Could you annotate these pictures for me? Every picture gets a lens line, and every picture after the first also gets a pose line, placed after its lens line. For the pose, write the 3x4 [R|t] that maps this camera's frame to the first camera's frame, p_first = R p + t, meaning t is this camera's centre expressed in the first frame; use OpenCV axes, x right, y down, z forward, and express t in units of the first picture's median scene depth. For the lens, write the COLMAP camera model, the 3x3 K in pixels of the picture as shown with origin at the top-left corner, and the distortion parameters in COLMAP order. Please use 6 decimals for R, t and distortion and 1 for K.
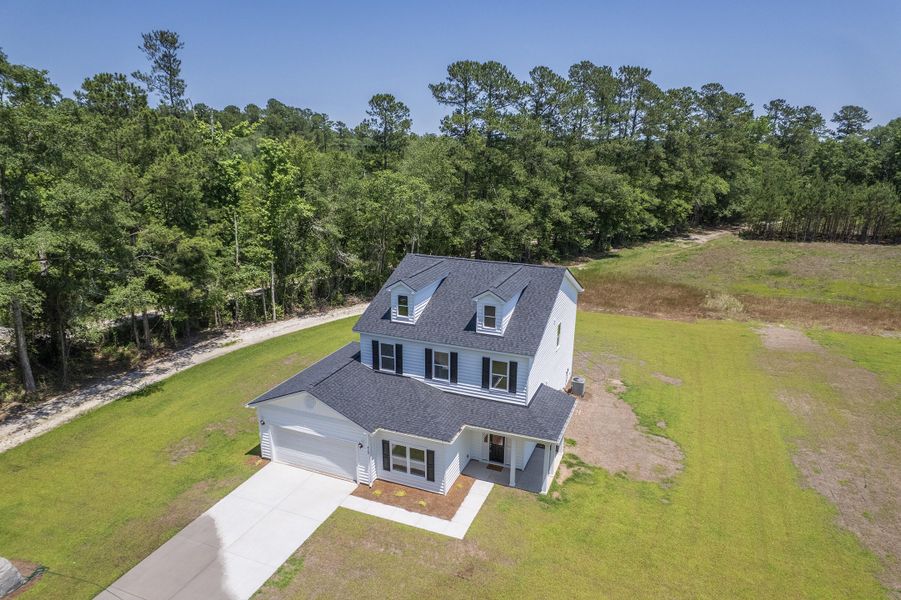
lens RADIAL K [[565.0, 0, 449.9], [0, 565.0, 301.9], [0, 0, 1]] dist [-0.070426, 0.051328]
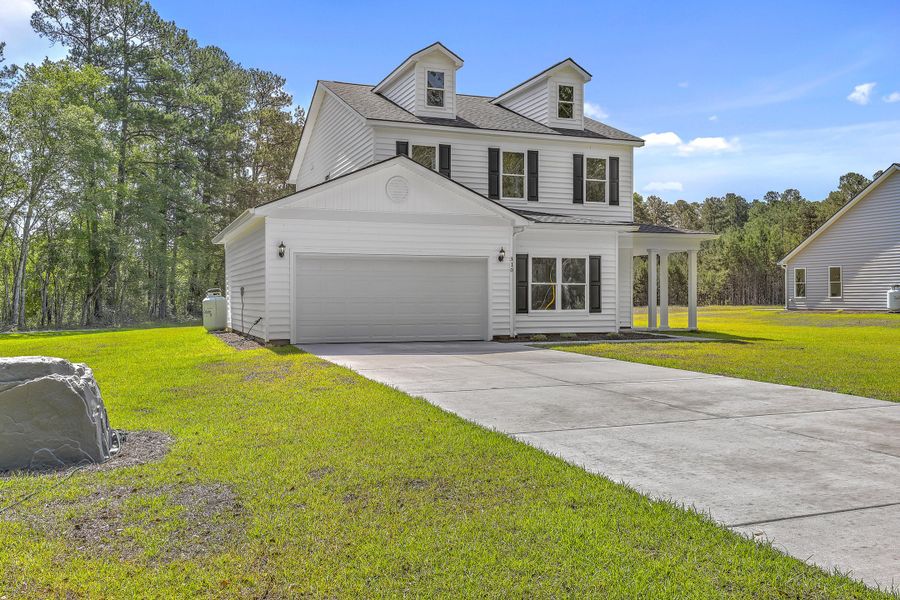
lens RADIAL K [[793.7, 0, 446.7], [0, 793.7, 300.4], [0, 0, 1]] dist [-0.006000, 0.007067]
pose [[0.739623, -0.010968, 0.672932, -0.658893], [0.185699, 0.964379, -0.188384, 0.394280], [-0.646895, 0.264296, 0.715314, 0.436093]]
